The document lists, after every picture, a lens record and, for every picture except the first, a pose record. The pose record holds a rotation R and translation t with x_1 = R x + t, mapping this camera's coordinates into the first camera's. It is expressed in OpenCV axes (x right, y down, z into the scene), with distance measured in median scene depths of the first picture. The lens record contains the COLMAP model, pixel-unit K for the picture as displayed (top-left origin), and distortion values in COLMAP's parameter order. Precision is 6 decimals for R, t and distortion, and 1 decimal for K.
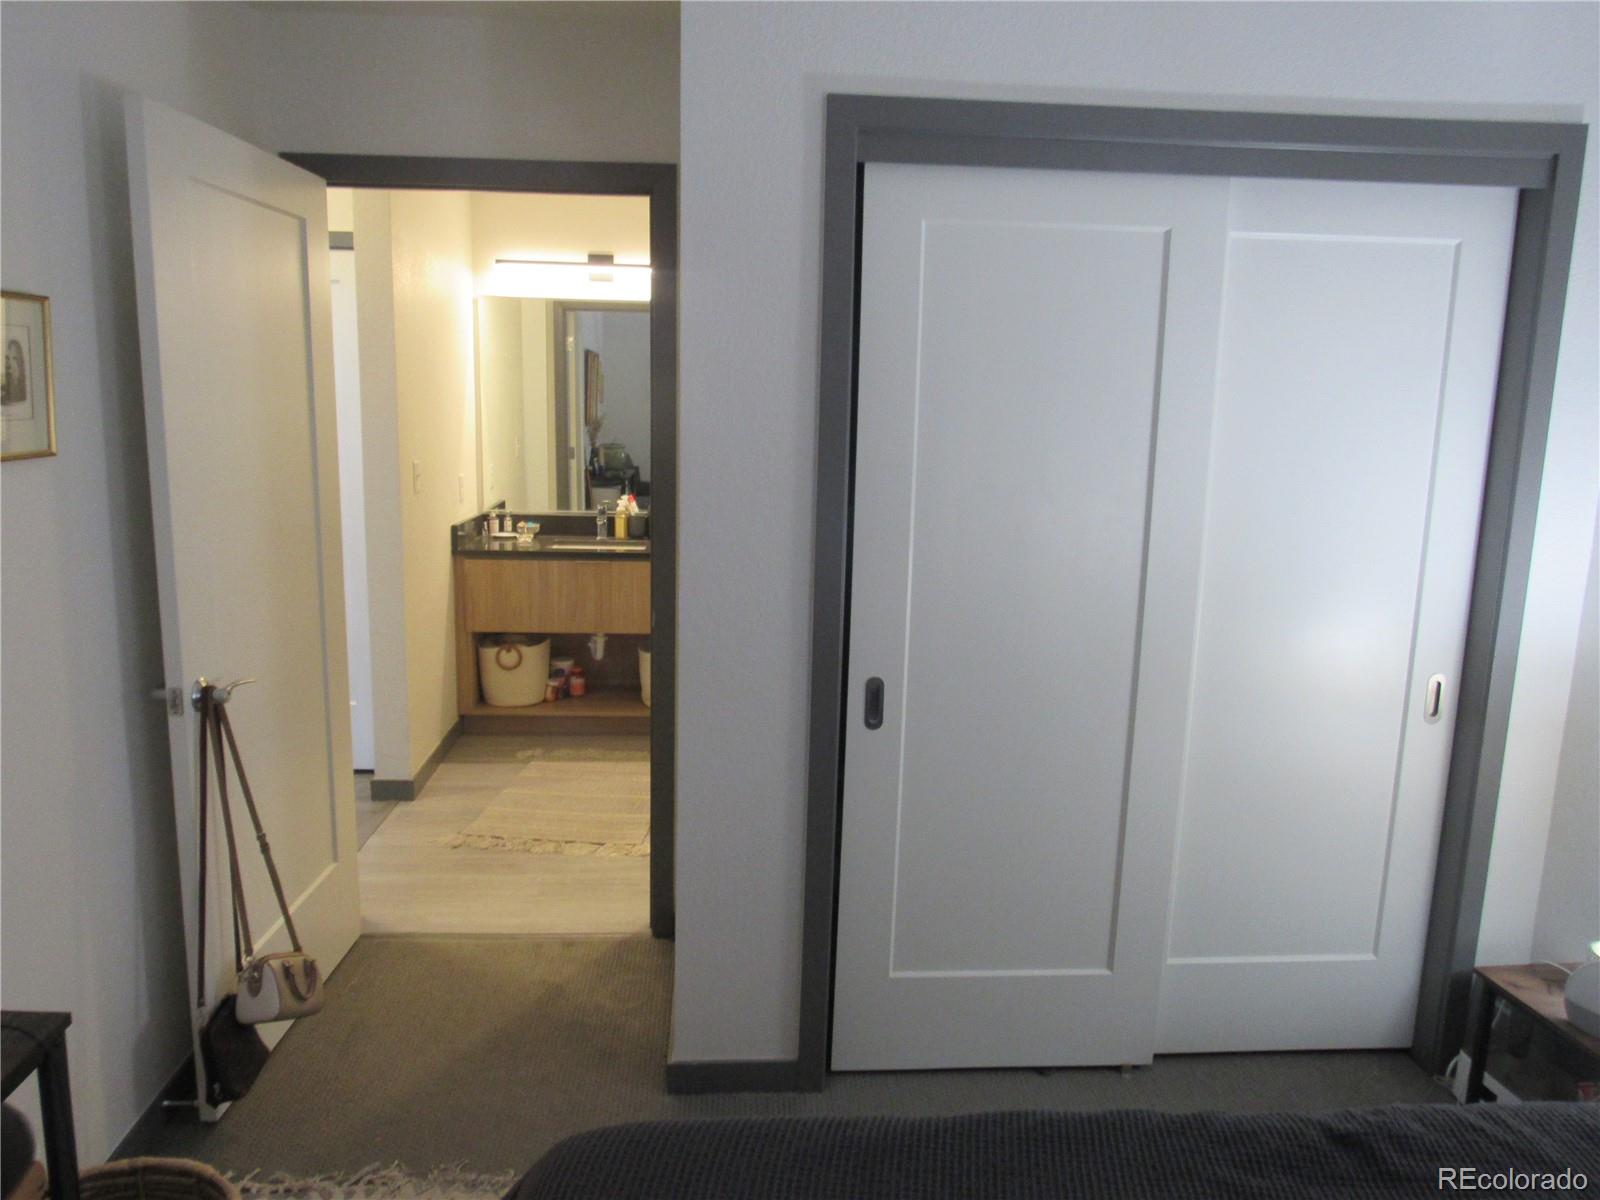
lens RADIAL K [[1159.1, 0, 800.0], [0, 1159.1, 600.0], [0, 0, 1]] dist [-0.034511, 0.037293]
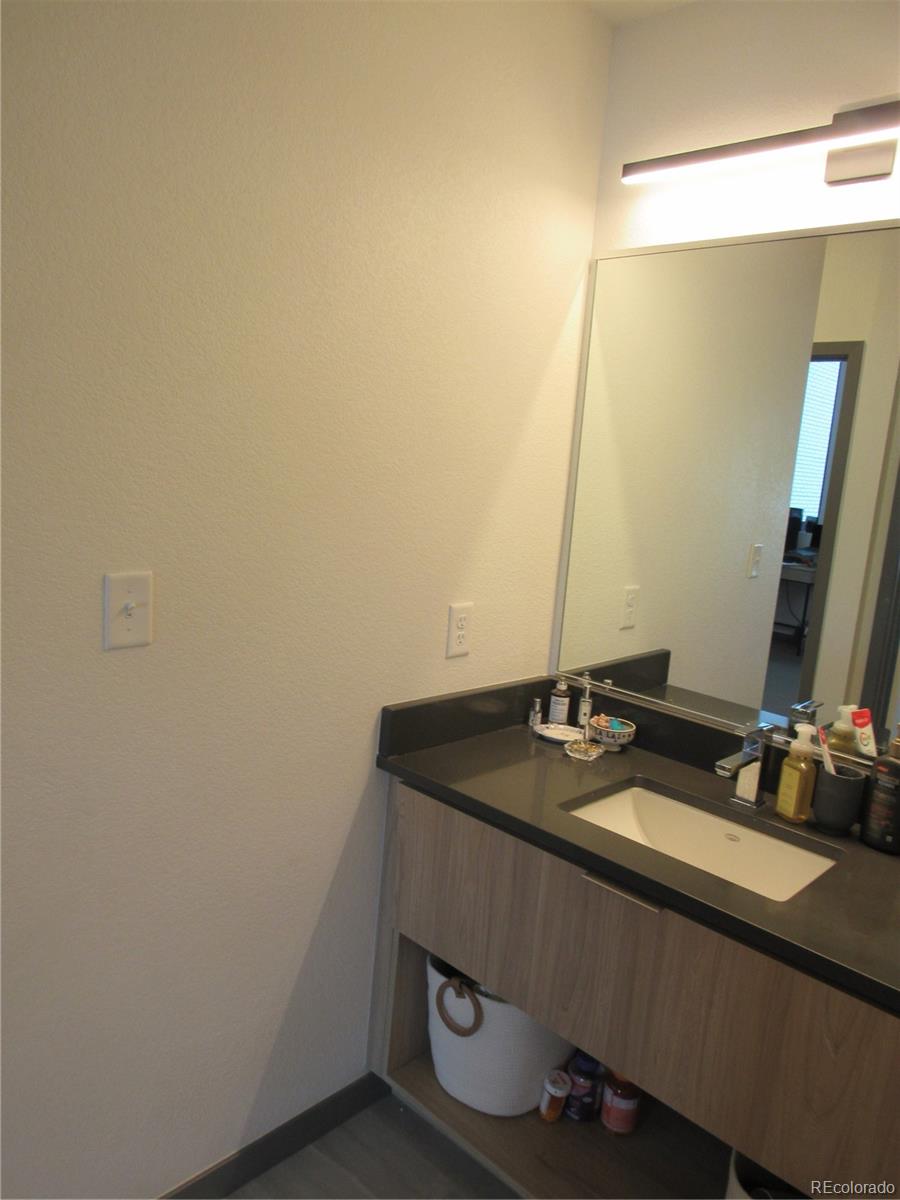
lens RADIAL K [[869.3, 0, 452.8], [0, 869.3, 608.3], [0, 0, 1]] dist [-0.034511, 0.037293]
pose [[0.672358, 0.159644, -0.722806, -0.026970], [-0.190023, 0.980968, 0.039903, -0.117399], [0.715420, 0.110520, 0.689898, 0.719471]]
